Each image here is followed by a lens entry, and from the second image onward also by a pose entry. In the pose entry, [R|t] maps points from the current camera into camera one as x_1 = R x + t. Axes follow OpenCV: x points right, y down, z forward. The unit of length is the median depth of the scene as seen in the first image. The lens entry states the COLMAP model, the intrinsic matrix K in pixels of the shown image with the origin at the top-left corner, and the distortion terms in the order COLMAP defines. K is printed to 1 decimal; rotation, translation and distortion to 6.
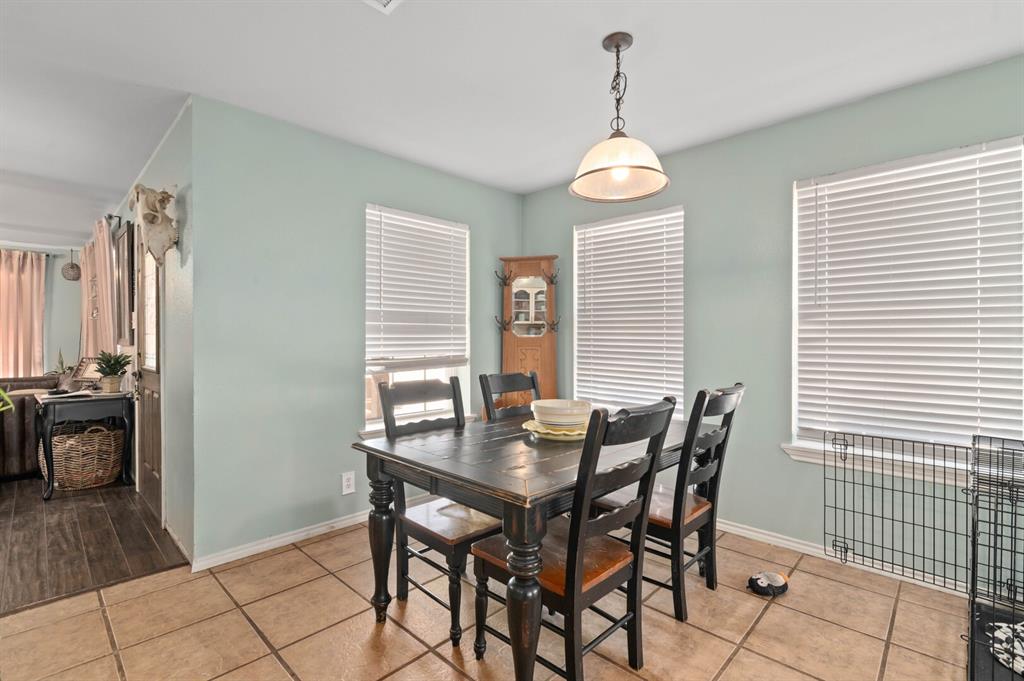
lens RADIAL K [[474.4, 0, 512.0], [0, 474.4, 340.5], [0, 0, 1]] dist [-0.002960, -0.000622]
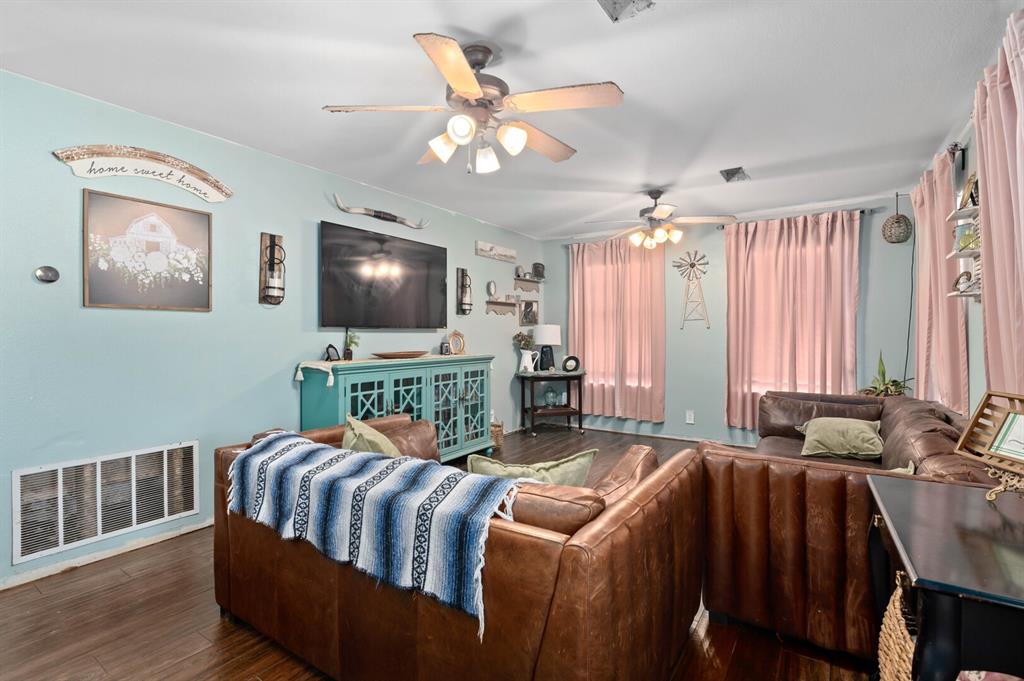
lens RADIAL K [[484.2, 0, 512.0], [0, 484.2, 340.5], [0, 0, 1]] dist [-0.002909, -0.000448]
pose [[0.194005, 0.010223, -0.980947, -0.408176], [-0.000355, 0.999946, 0.010350, -0.003656], [0.981000, -0.001659, 0.193998, 0.381893]]
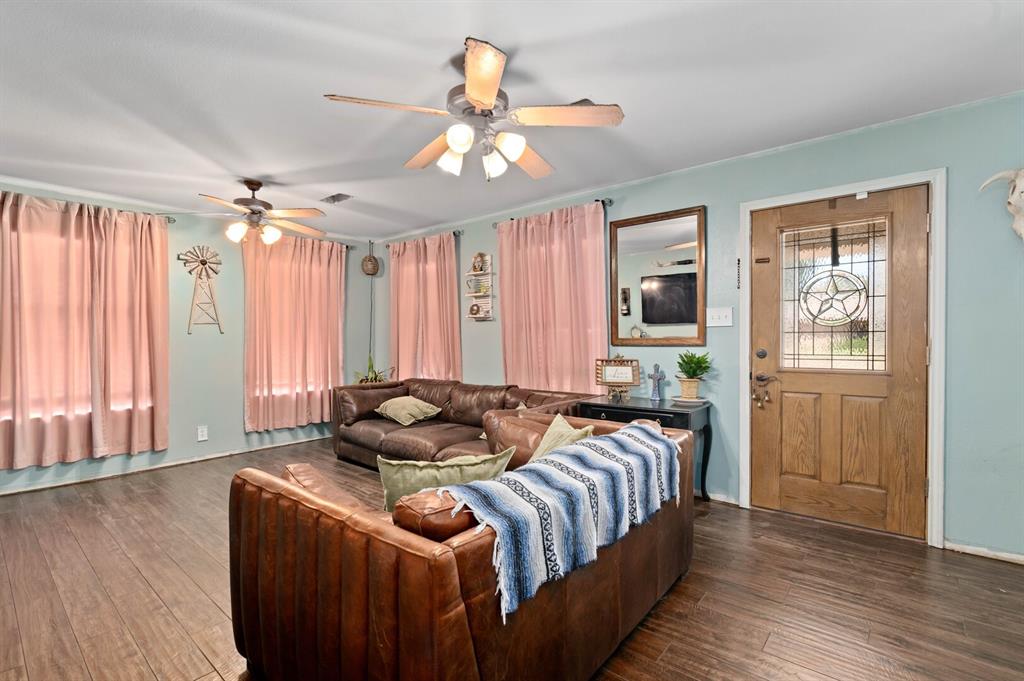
lens RADIAL K [[474.4, 0, 512.0], [0, 474.4, 340.5], [0, 0, 1]] dist [-0.002960, -0.000622]
pose [[0.995454, -0.004899, 0.095120, -0.770409], [0.004269, 0.999968, 0.006823, -0.007764], [-0.095150, -0.006386, 0.995442, 0.076439]]
